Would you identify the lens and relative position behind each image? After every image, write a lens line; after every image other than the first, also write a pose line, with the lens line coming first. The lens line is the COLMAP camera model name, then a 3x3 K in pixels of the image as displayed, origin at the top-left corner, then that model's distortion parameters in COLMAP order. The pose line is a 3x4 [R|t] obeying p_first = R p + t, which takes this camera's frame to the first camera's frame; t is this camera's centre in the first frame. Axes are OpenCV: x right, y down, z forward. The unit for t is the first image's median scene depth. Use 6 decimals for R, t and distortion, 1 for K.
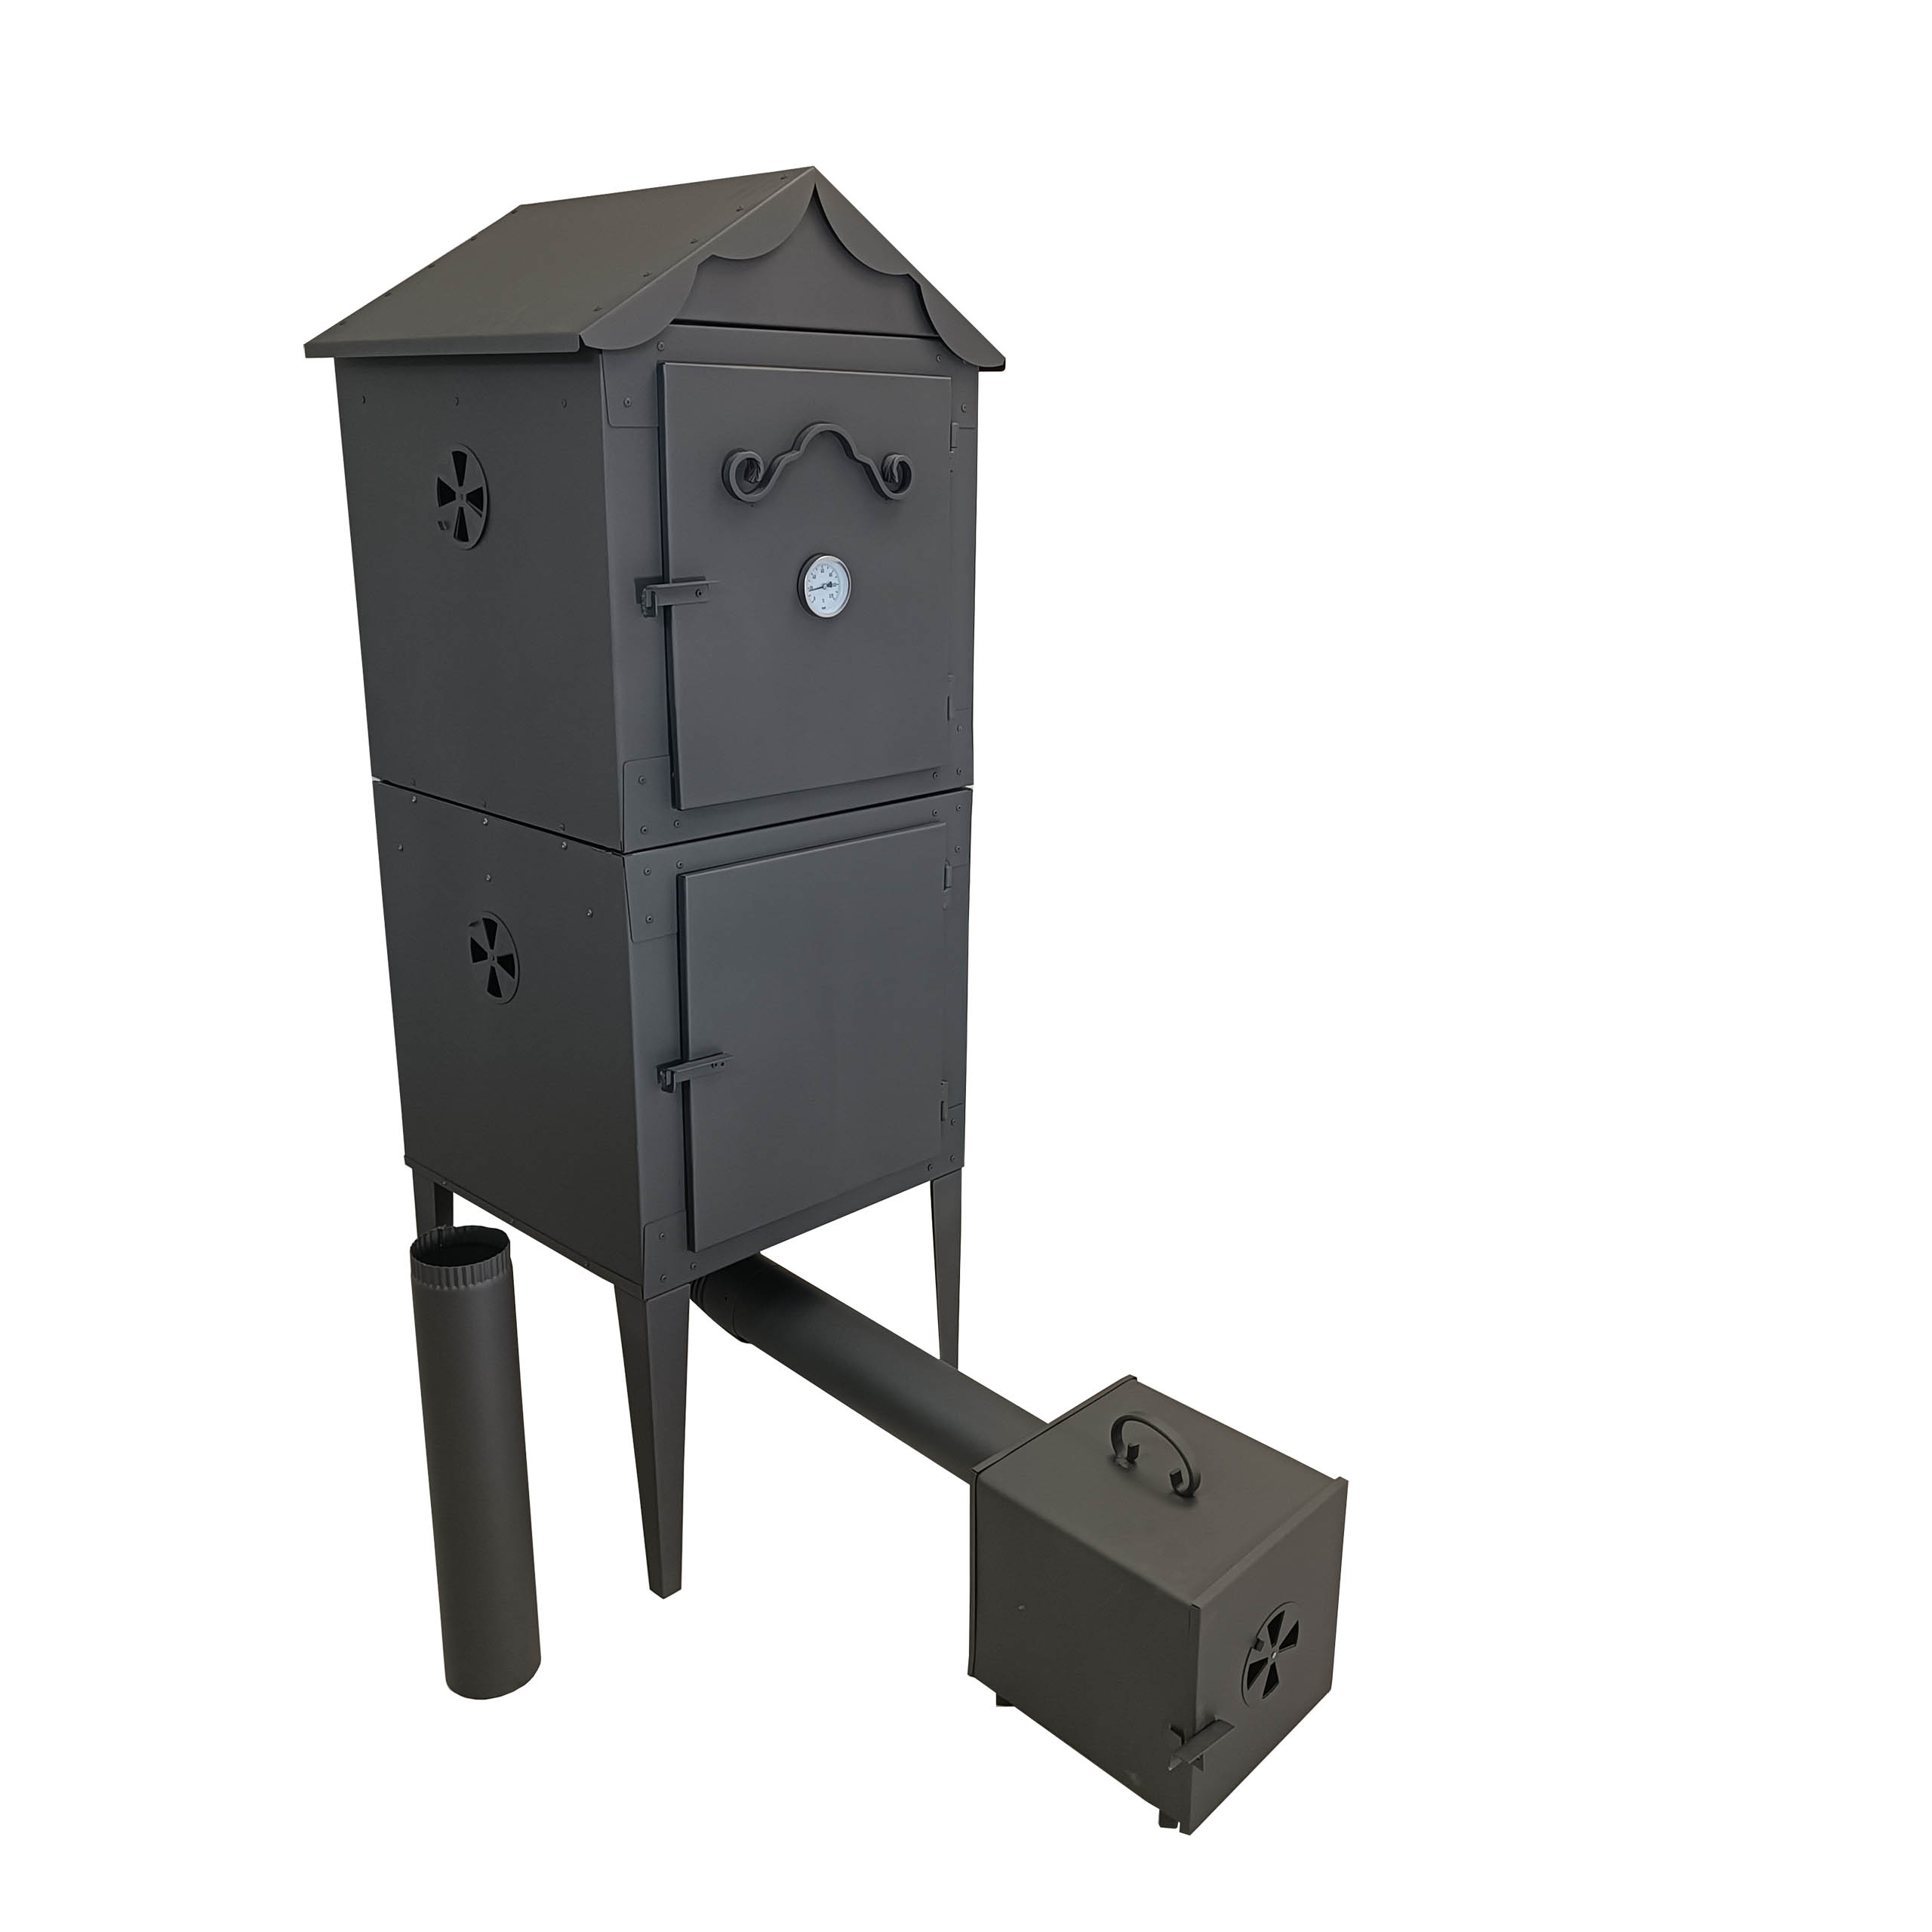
lens RADIAL K [[1626.4, 0, 995.5], [0, 1626.4, 910.8], [0, 0, 1]] dist [0.032271, -0.024371]
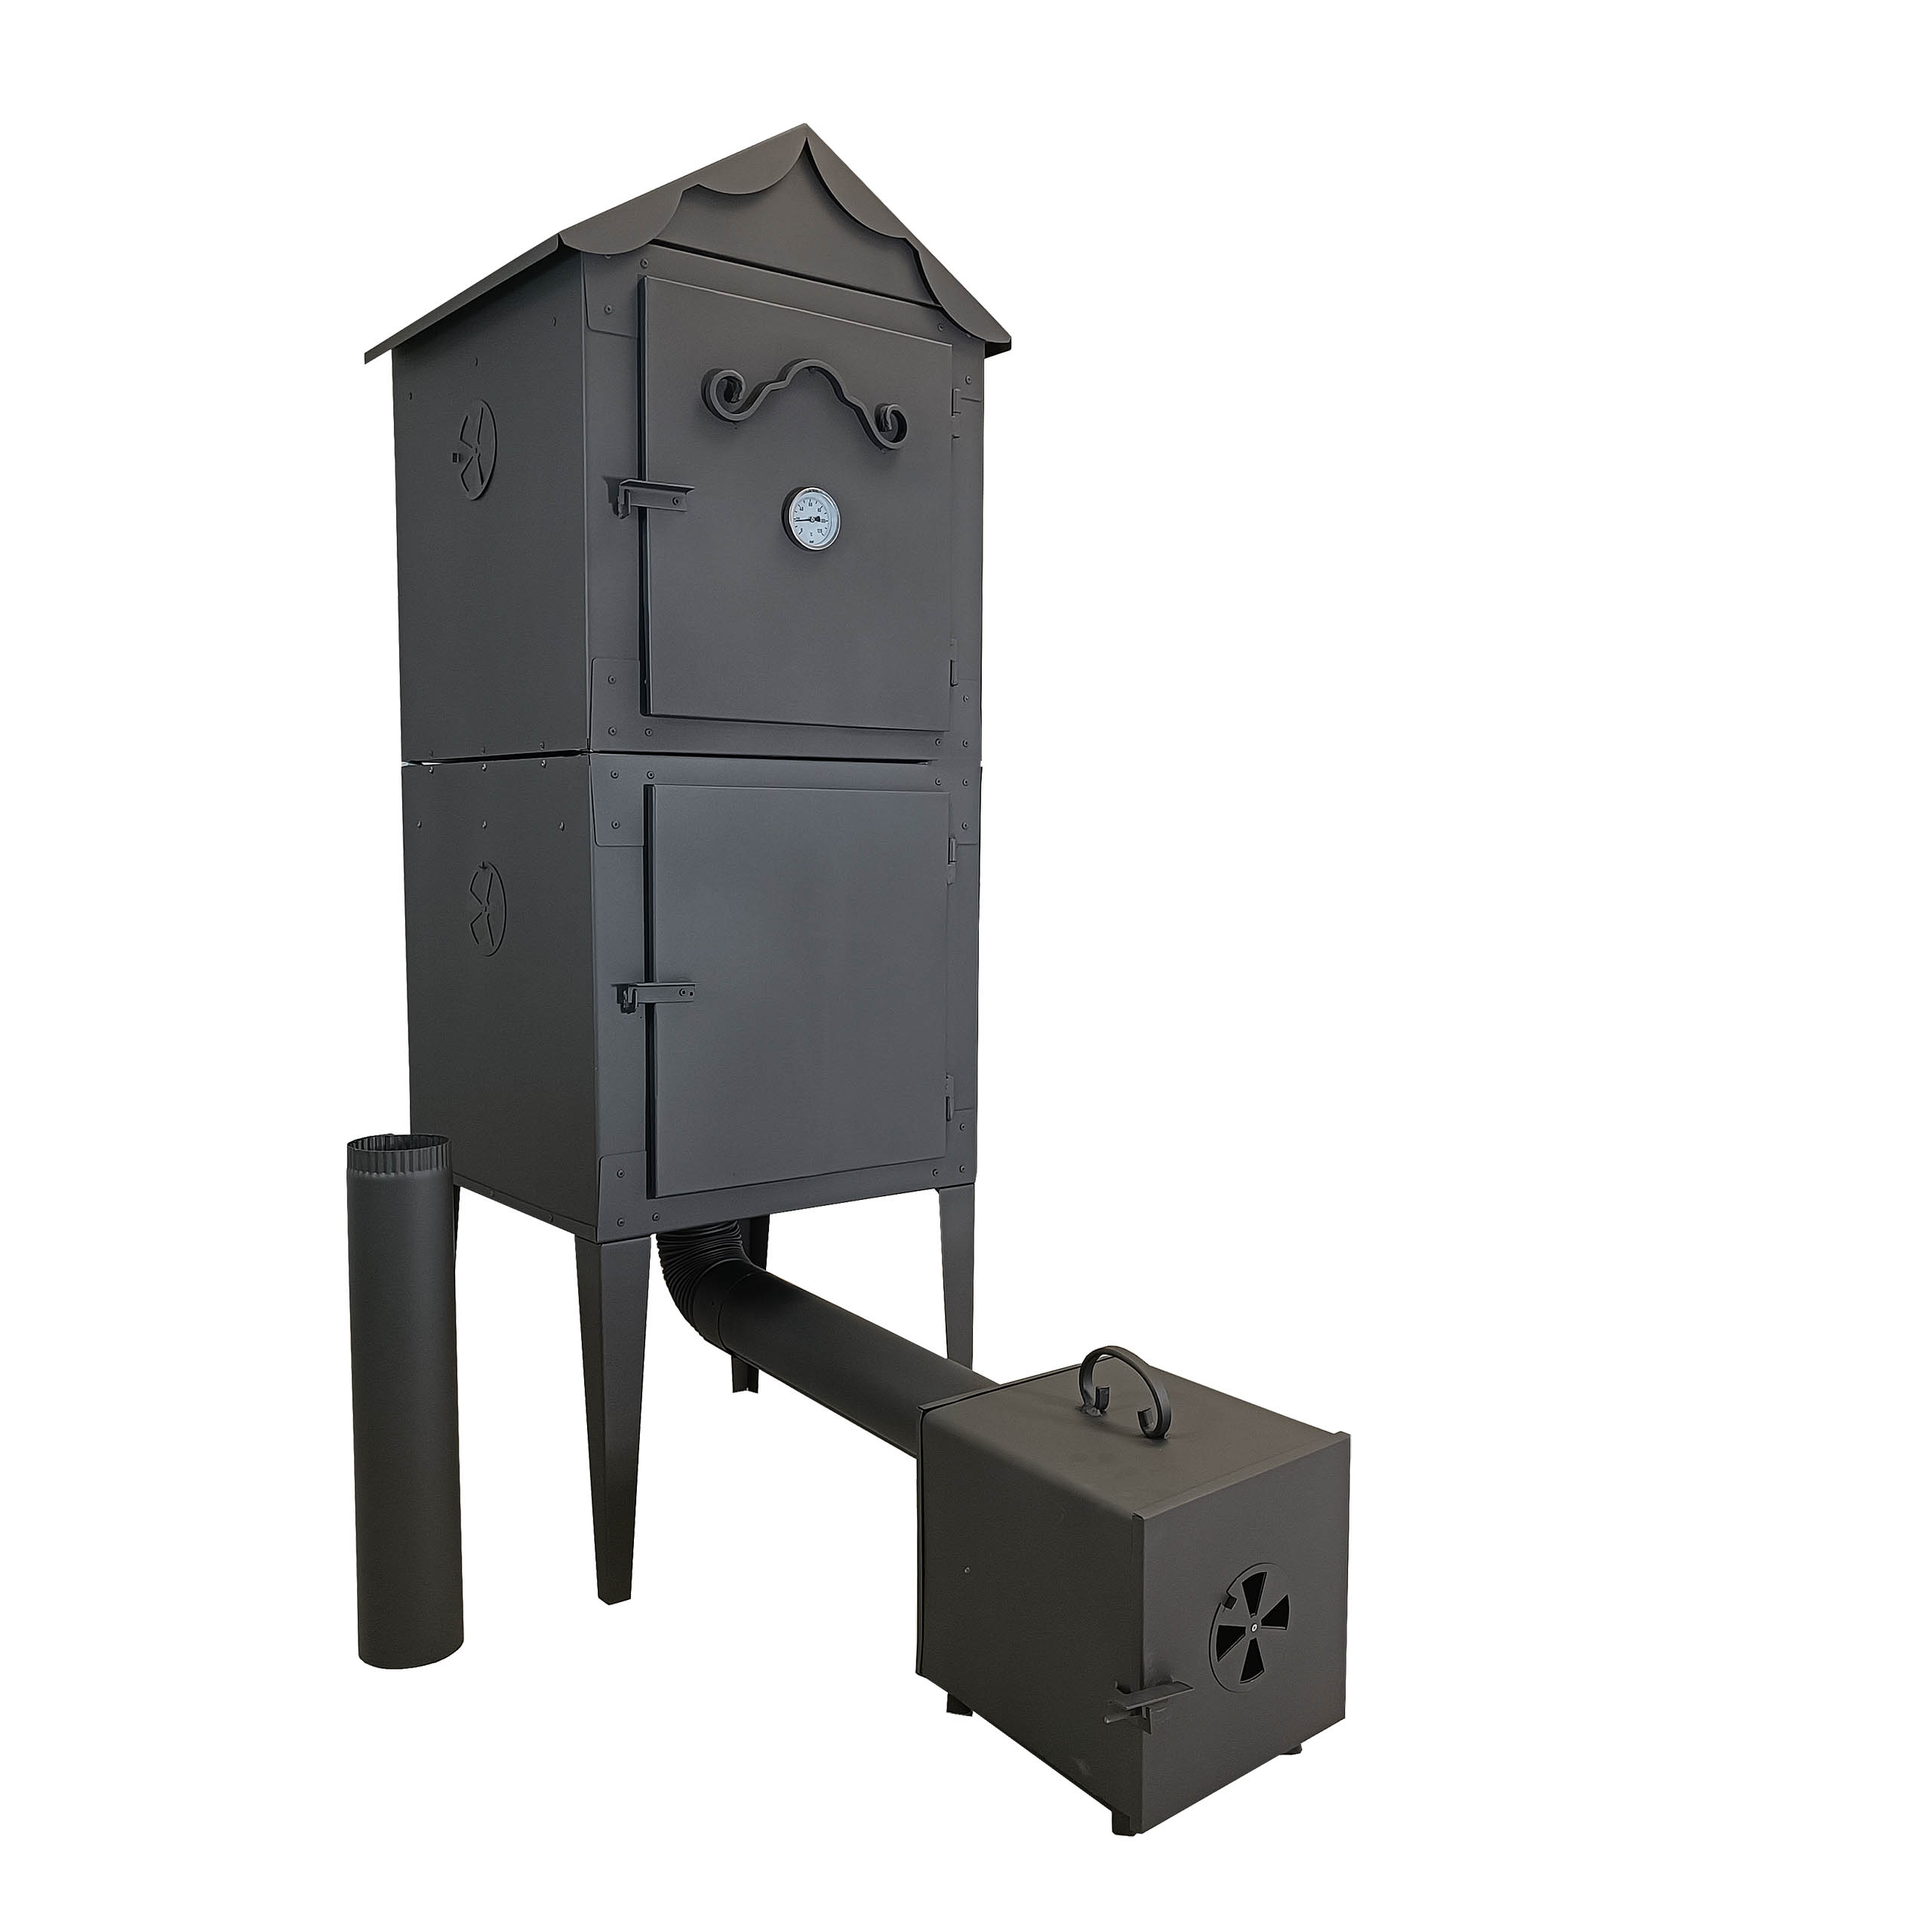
lens RADIAL K [[1626.4, 0, 961.0], [0, 1626.4, 964.5], [0, 0, 1]] dist [0.032271, -0.024371]
pose [[0.988299, -0.005106, -0.152441, 0.139944], [-0.025371, 0.980012, -0.197312, 0.269807], [0.150402, 0.198871, 0.968416, 0.092474]]
